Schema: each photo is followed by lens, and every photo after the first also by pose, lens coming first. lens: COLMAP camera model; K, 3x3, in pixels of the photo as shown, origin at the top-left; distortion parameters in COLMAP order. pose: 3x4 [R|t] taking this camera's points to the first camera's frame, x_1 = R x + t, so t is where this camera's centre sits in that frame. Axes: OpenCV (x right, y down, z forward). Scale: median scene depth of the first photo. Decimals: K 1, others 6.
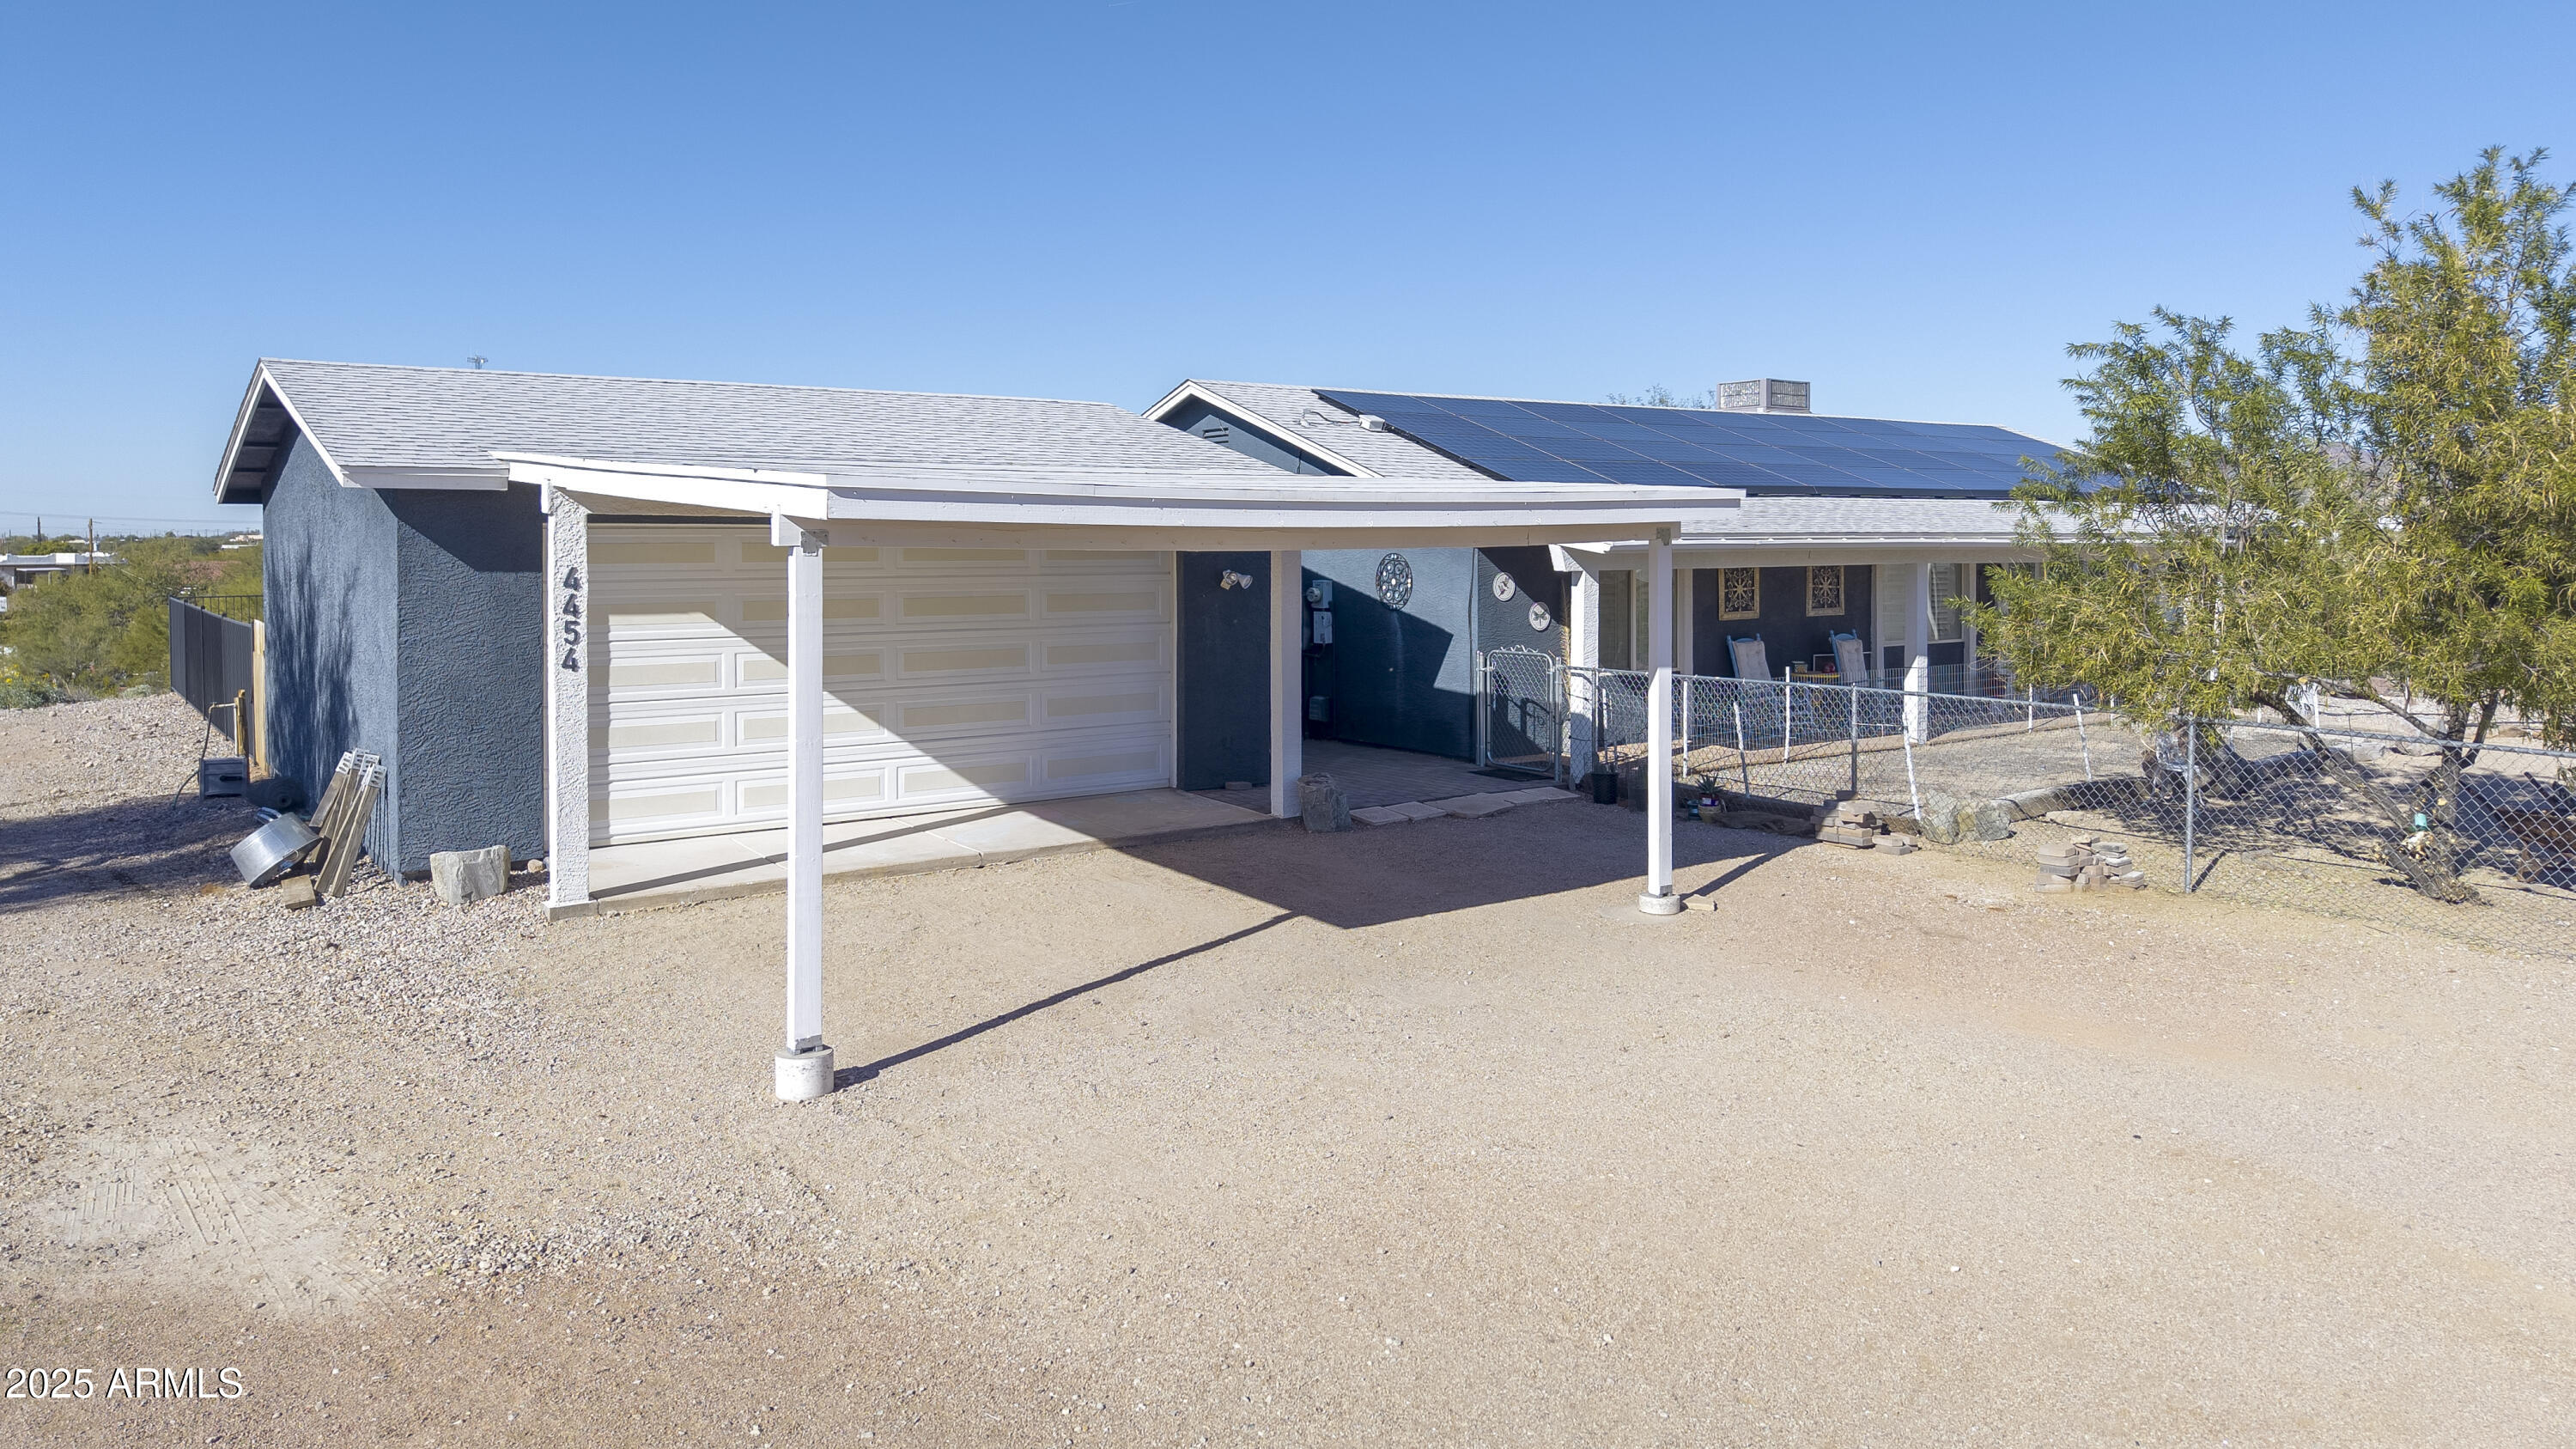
lens RADIAL K [[1726.4, 0, 1287.0], [0, 1726.4, 701.4], [0, 0, 1]] dist [0.024281, -0.022098]
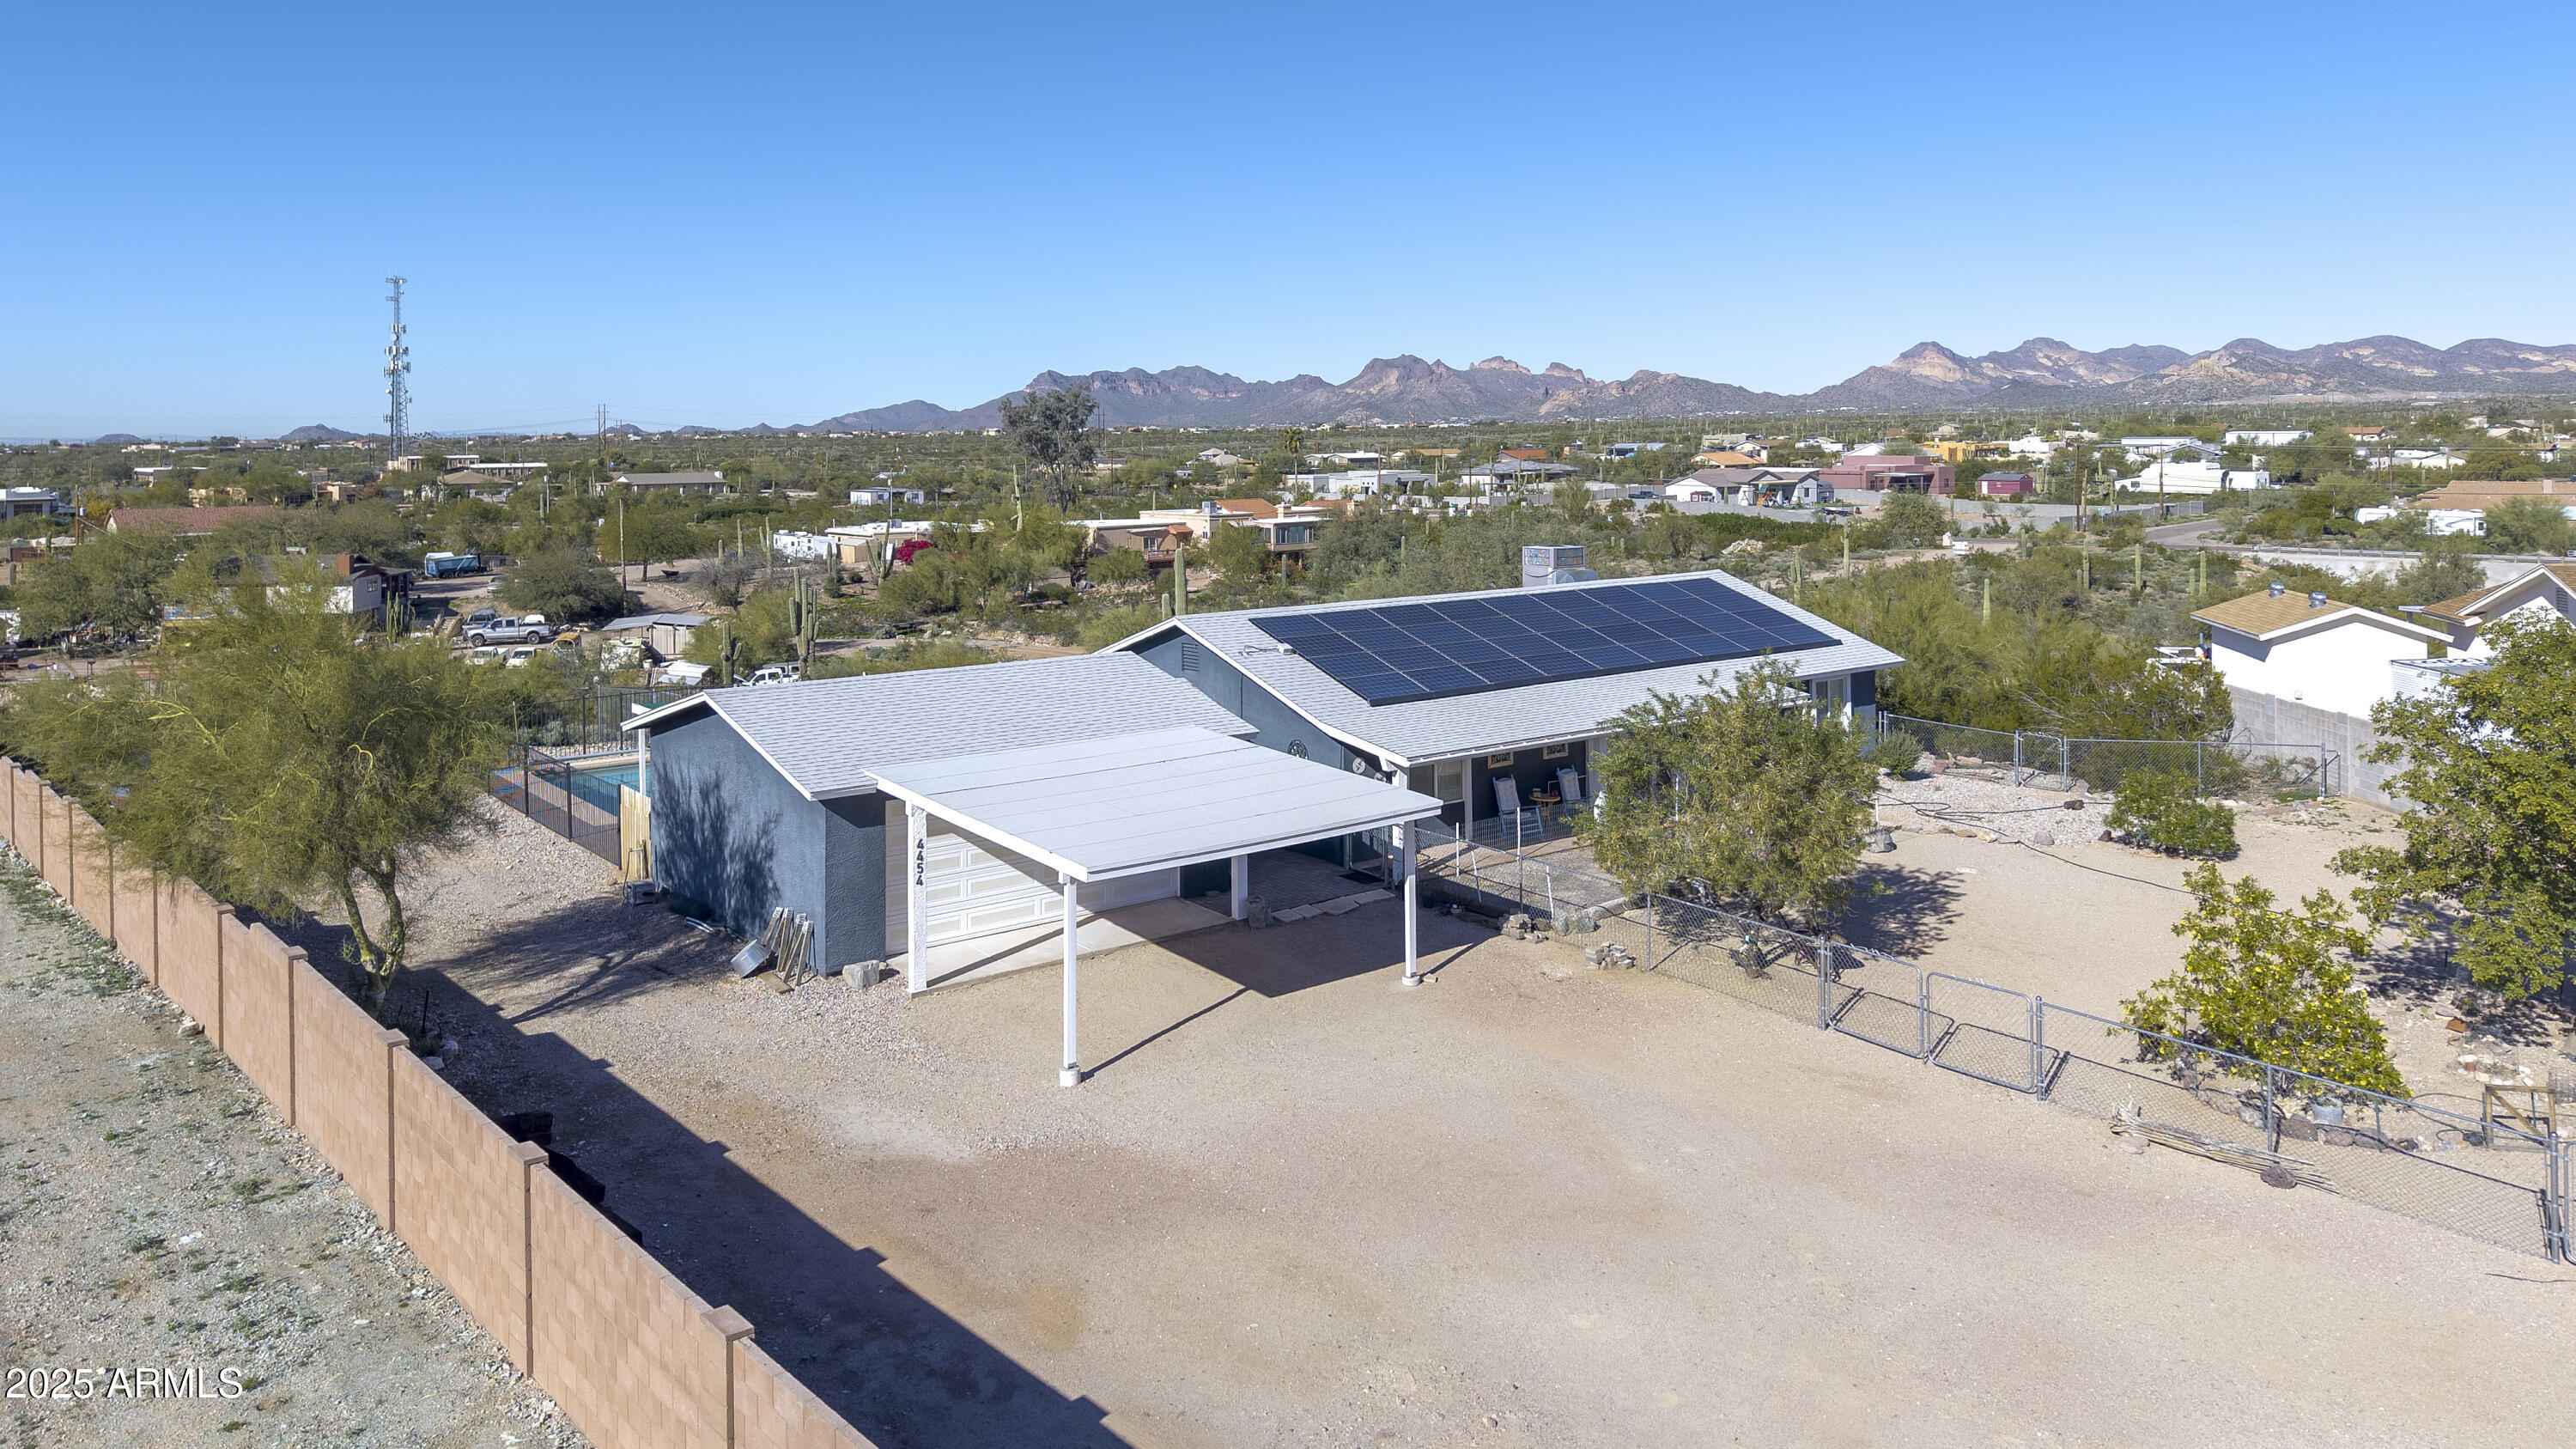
lens RADIAL K [[1726.4, 0, 1290.8], [0, 1726.4, 646.6], [0, 0, 1]] dist [0.024281, -0.022098]
pose [[0.998979, -0.011003, 0.043827, -0.030870], [0.009926, 0.999645, 0.024727, -0.354021], [-0.044084, -0.024267, 0.998733, -1.156795]]
